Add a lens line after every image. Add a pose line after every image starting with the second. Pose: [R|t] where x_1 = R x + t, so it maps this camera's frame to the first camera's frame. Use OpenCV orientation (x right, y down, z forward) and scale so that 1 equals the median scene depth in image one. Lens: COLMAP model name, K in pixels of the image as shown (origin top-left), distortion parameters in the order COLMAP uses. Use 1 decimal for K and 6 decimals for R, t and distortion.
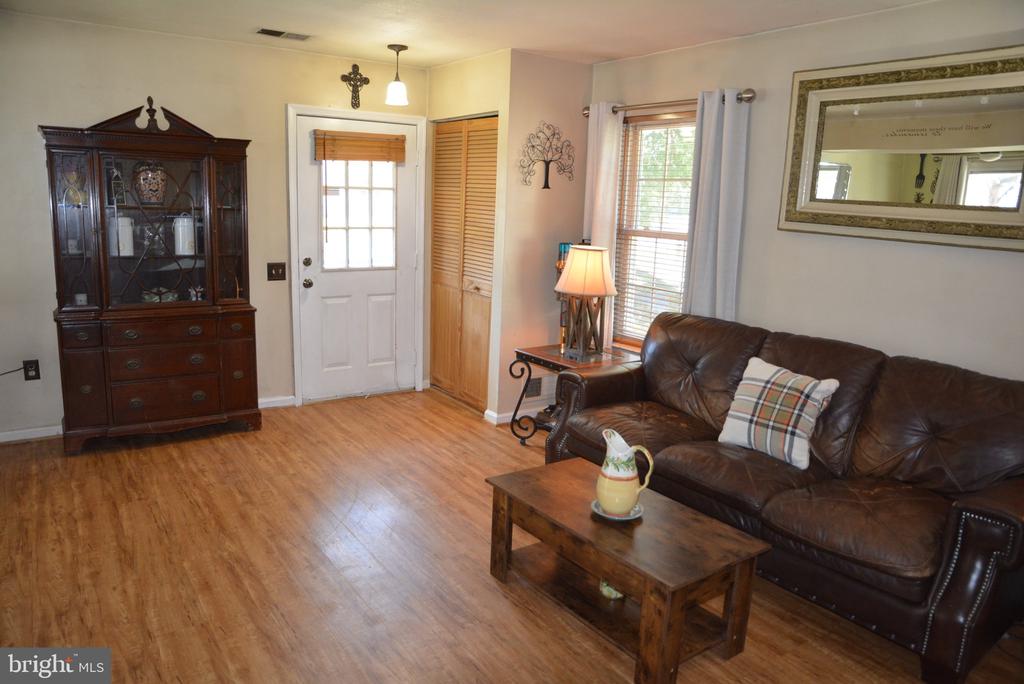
lens RADIAL K [[709.6, 0, 508.1], [0, 709.6, 345.8], [0, 0, 1]] dist [-0.120720, 0.081258]
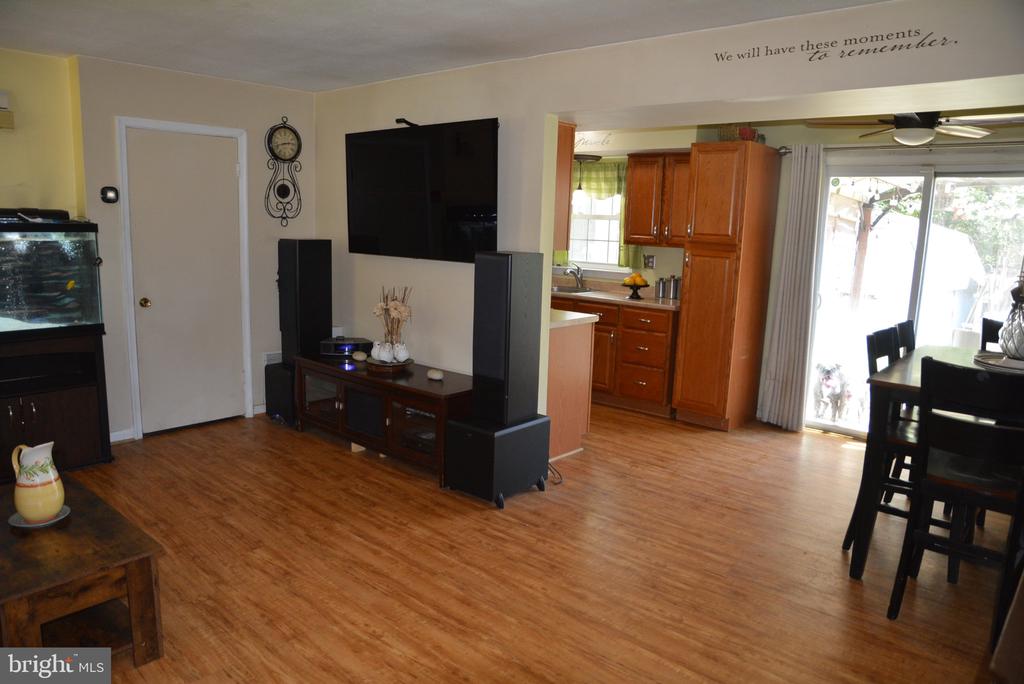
lens RADIAL K [[713.7, 0, 506.7], [0, 713.7, 345.0], [0, 0, 1]] dist [-0.114379, 0.080731]
pose [[-0.970882, -0.023771, -0.238374, -0.141405], [-0.109483, 0.929094, 0.353266, -0.232736], [0.213075, 0.369078, -0.904644, 1.091048]]
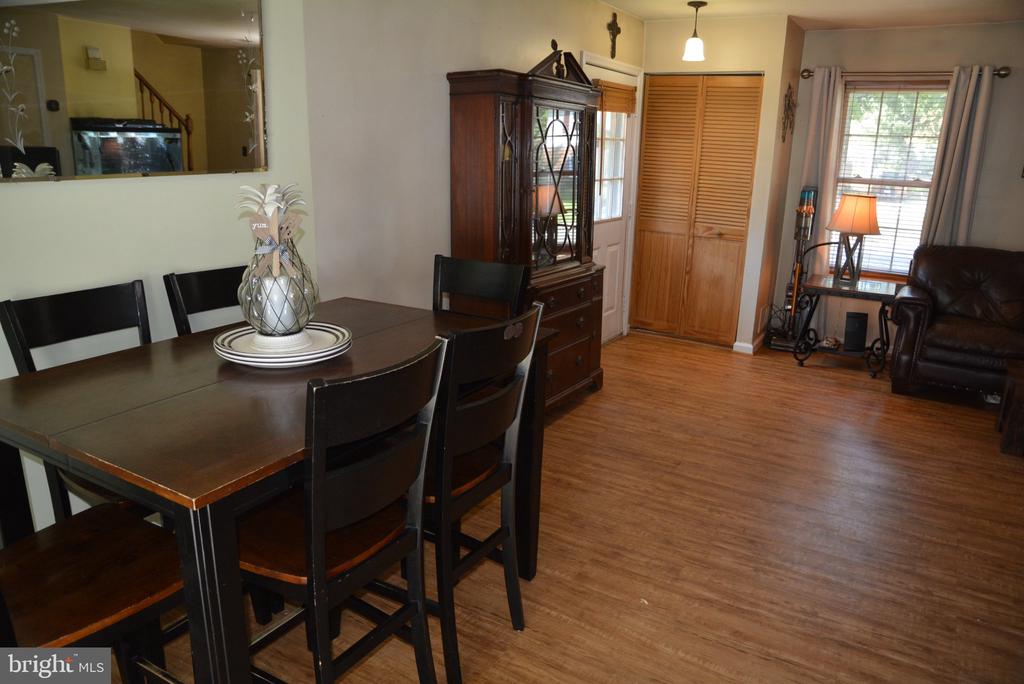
lens RADIAL K [[709.6, 0, 508.1], [0, 709.6, 345.8], [0, 0, 1]] dist [-0.120720, 0.081258]
pose [[0.915925, -0.120900, 0.382706, -0.852173], [0.088652, 0.990941, 0.100877, -0.052005], [-0.391435, -0.058468, 0.918346, 0.133909]]
